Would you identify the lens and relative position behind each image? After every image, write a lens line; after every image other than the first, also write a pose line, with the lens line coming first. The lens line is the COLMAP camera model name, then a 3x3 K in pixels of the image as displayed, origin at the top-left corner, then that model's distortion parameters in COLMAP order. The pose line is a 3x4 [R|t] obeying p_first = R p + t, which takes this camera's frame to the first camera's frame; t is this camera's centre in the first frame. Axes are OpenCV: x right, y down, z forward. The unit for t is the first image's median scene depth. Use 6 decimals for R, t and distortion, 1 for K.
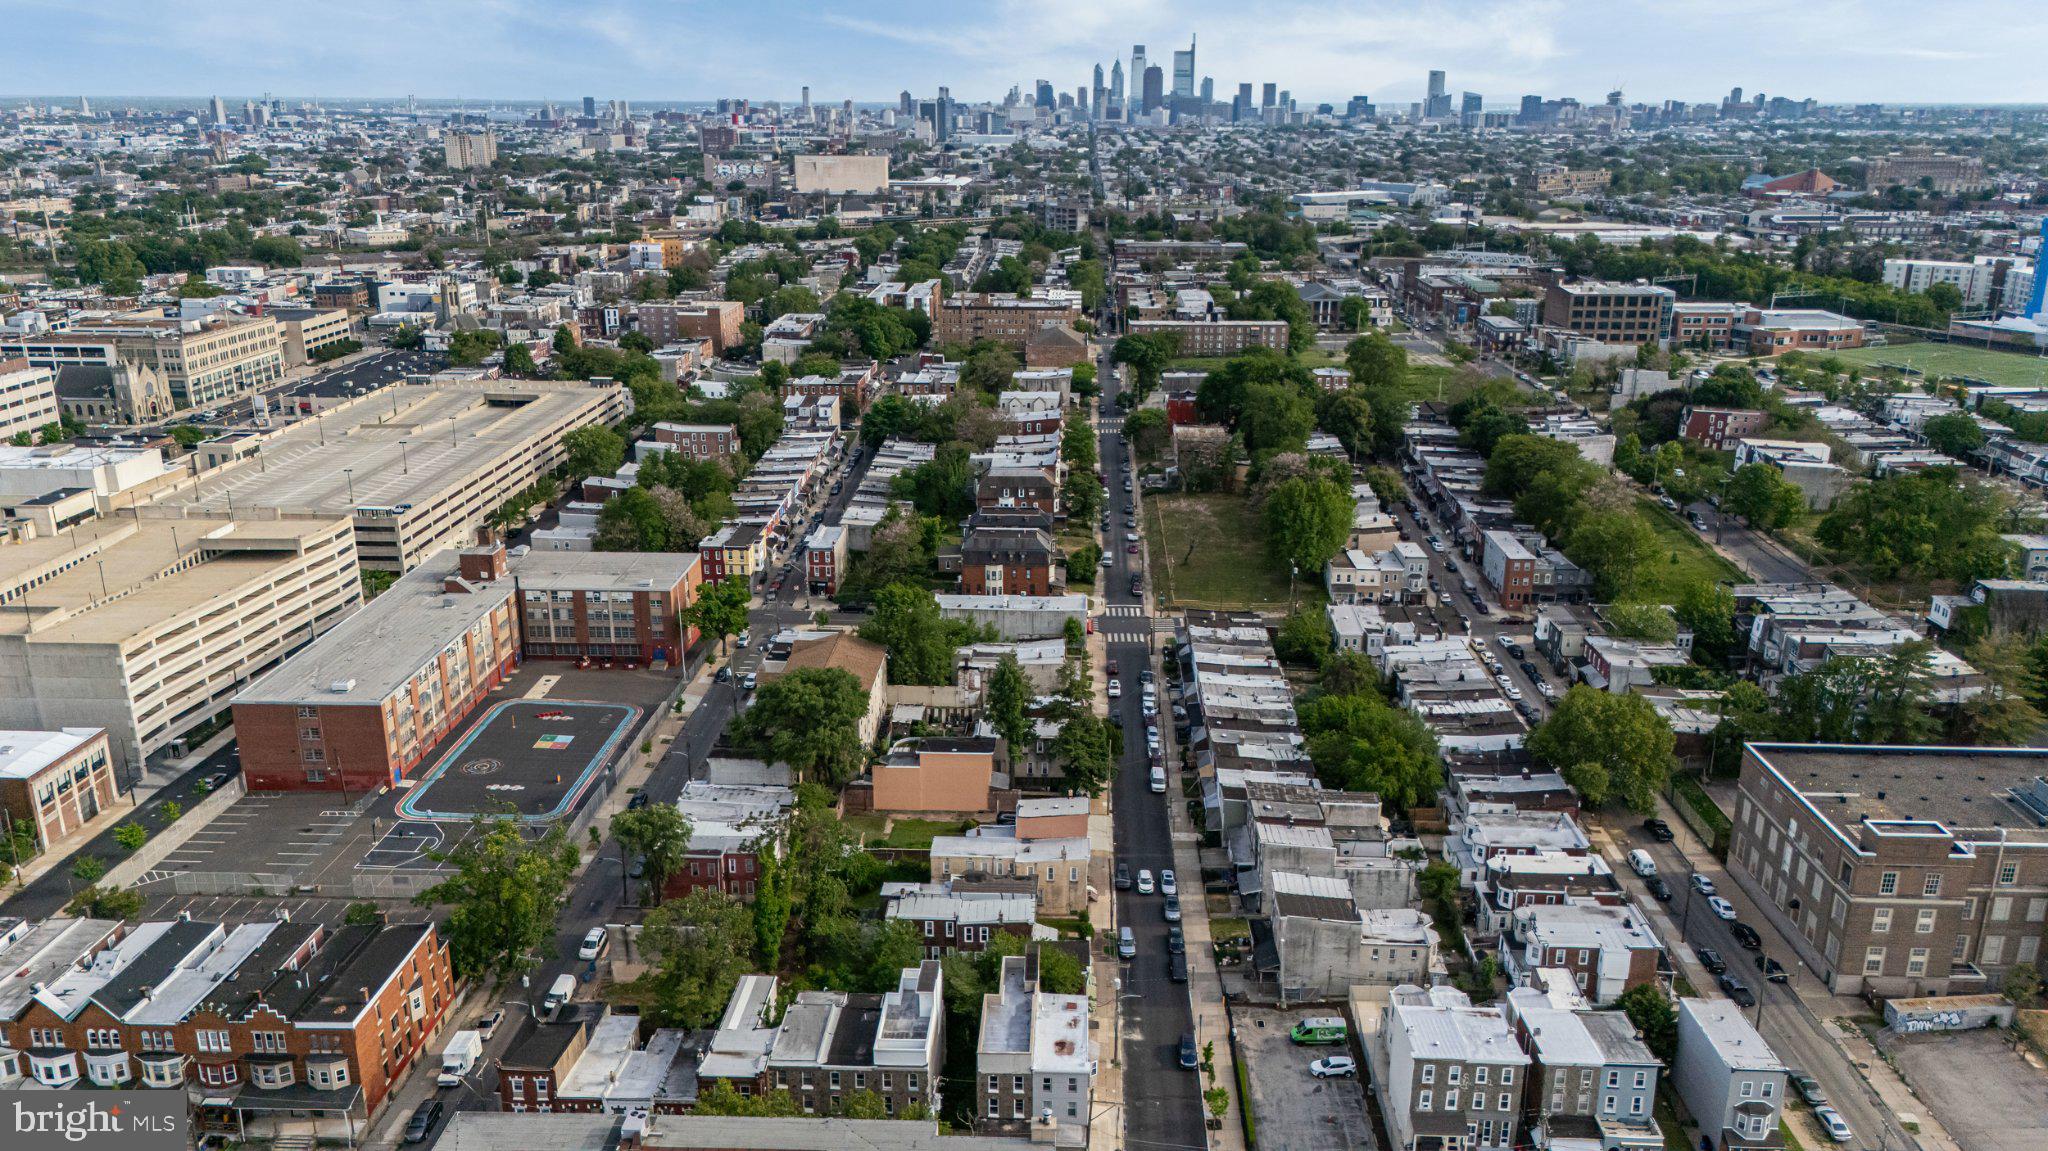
lens RADIAL K [[1503.9, 0, 1031.7], [0, 1503.9, 574.4], [0, 0, 1]] dist [0.075009, -0.073167]
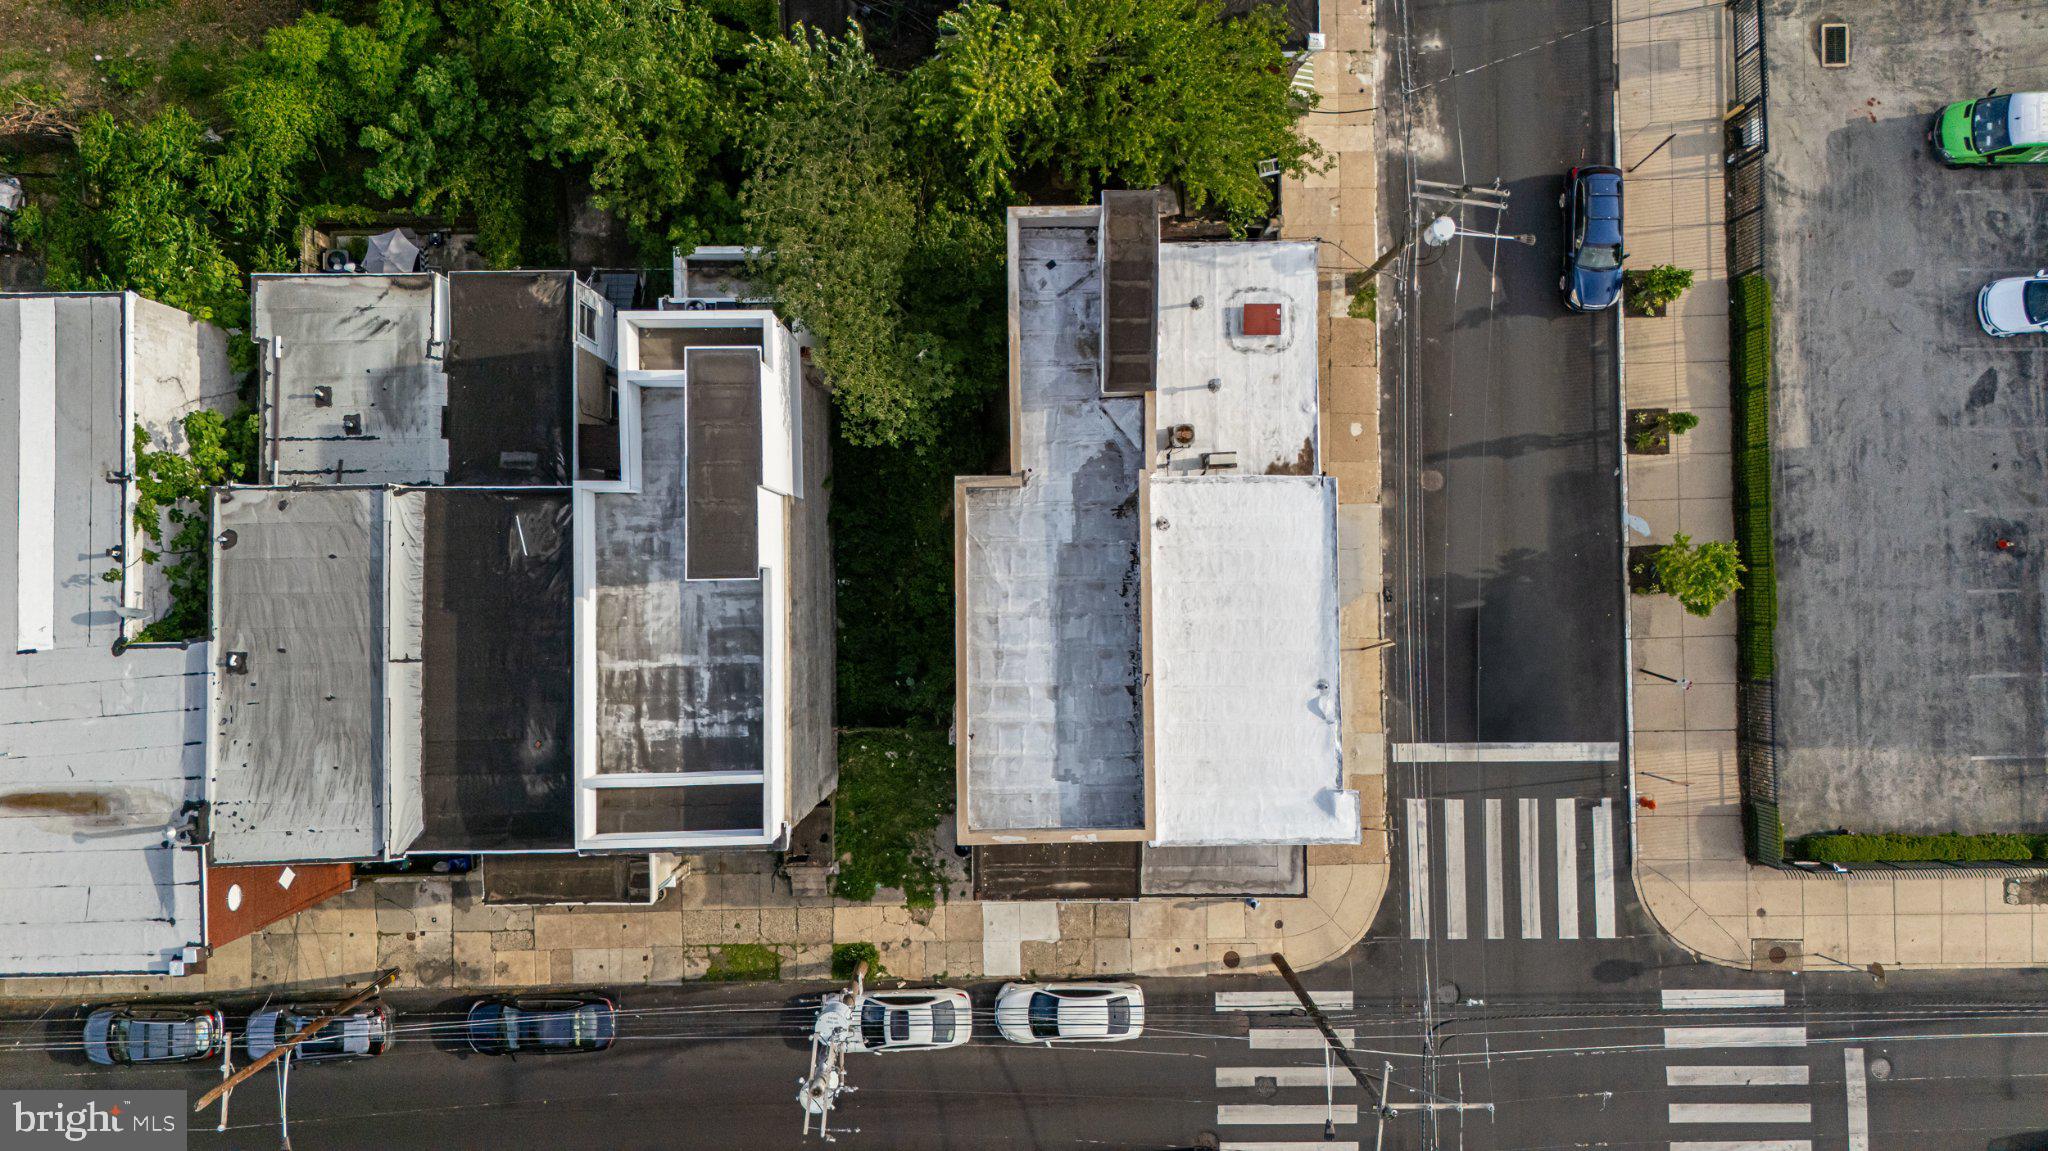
lens RADIAL K [[1503.9, 0, 1031.7], [0, 1503.9, 574.4], [0, 0, 1]] dist [0.075009, -0.073167]
pose [[0.998807, -0.048841, -0.000211, -0.012311], [0.015581, 0.314523, 0.949122, 0.024662], [-0.046290, -0.947992, 0.314909, 0.597726]]
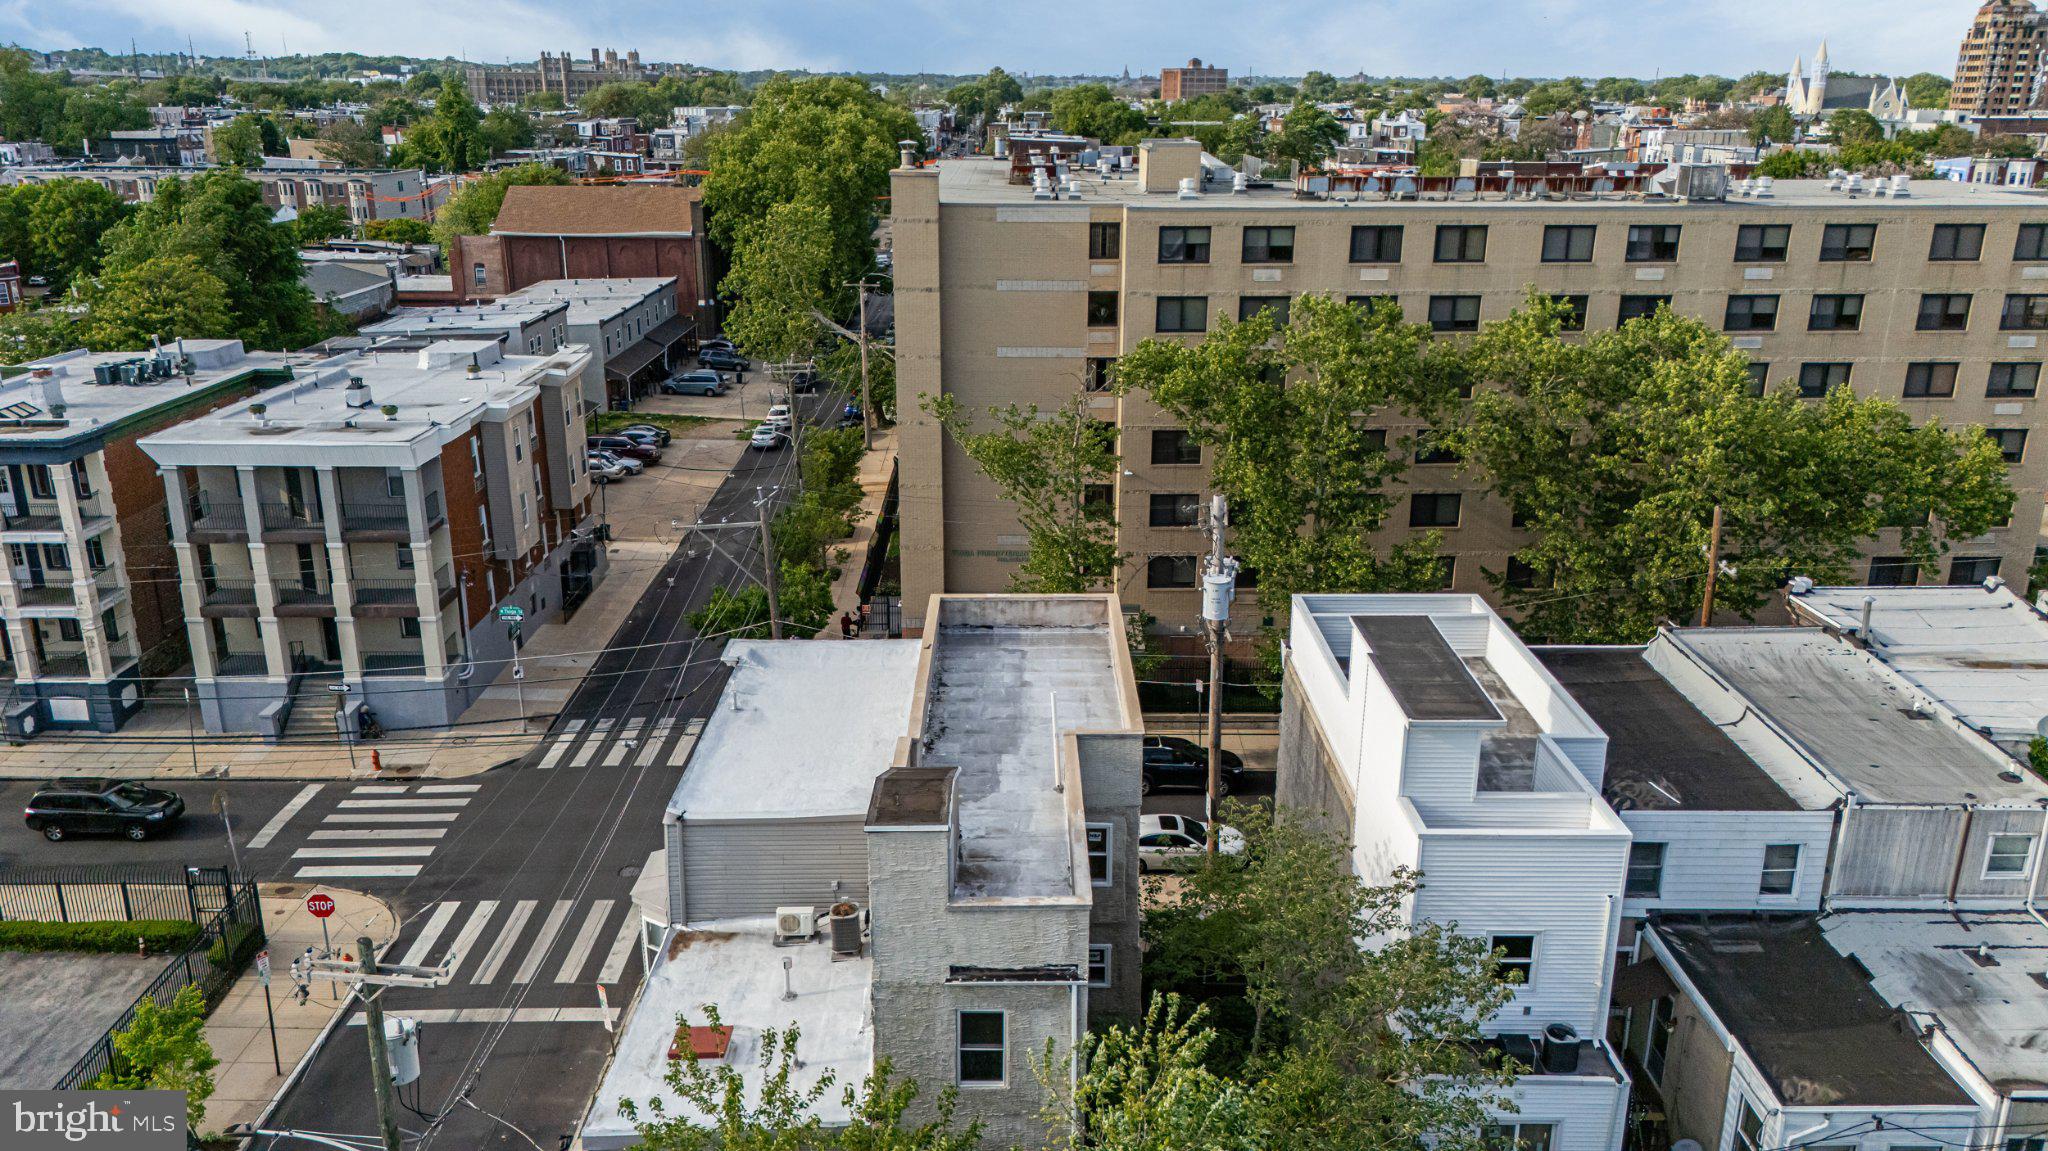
lens RADIAL K [[1503.9, 0, 1031.7], [0, 1503.9, 574.4], [0, 0, 1]] dist [0.075009, -0.073167]
pose [[-0.998936, 0.006975, -0.045585, -0.003685], [-0.020625, 0.816544, 0.576915, 0.090558], [0.041246, 0.577242, -0.815531, 0.768698]]
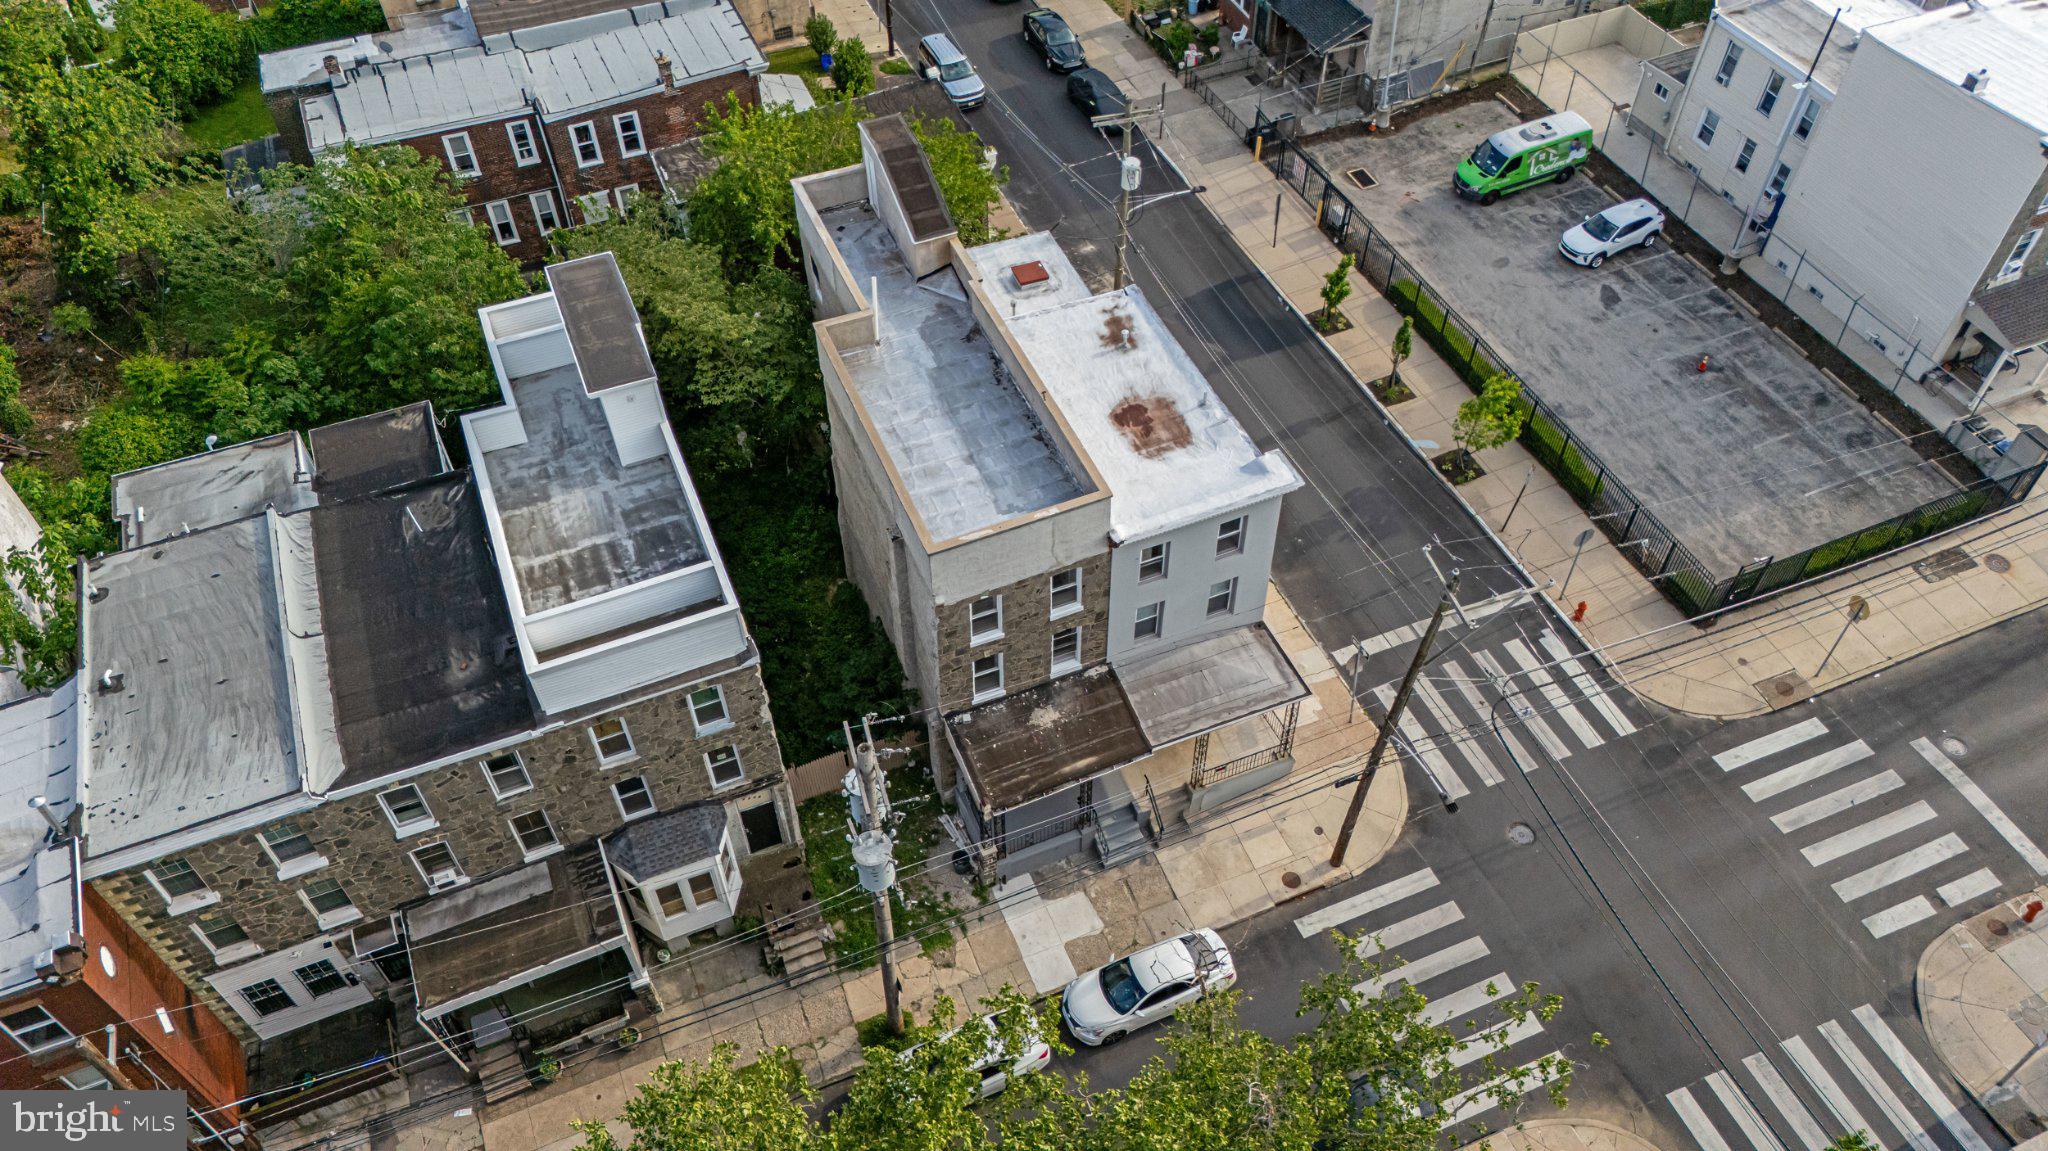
lens RADIAL K [[1503.9, 0, 1031.7], [0, 1503.9, 574.4], [0, 0, 1]] dist [0.075009, -0.073167]
pose [[0.906991, -0.323755, 0.269353, -0.056919], [0.135681, 0.830091, 0.540869, 0.111275], [-0.398696, -0.454018, 0.796812, 0.486405]]
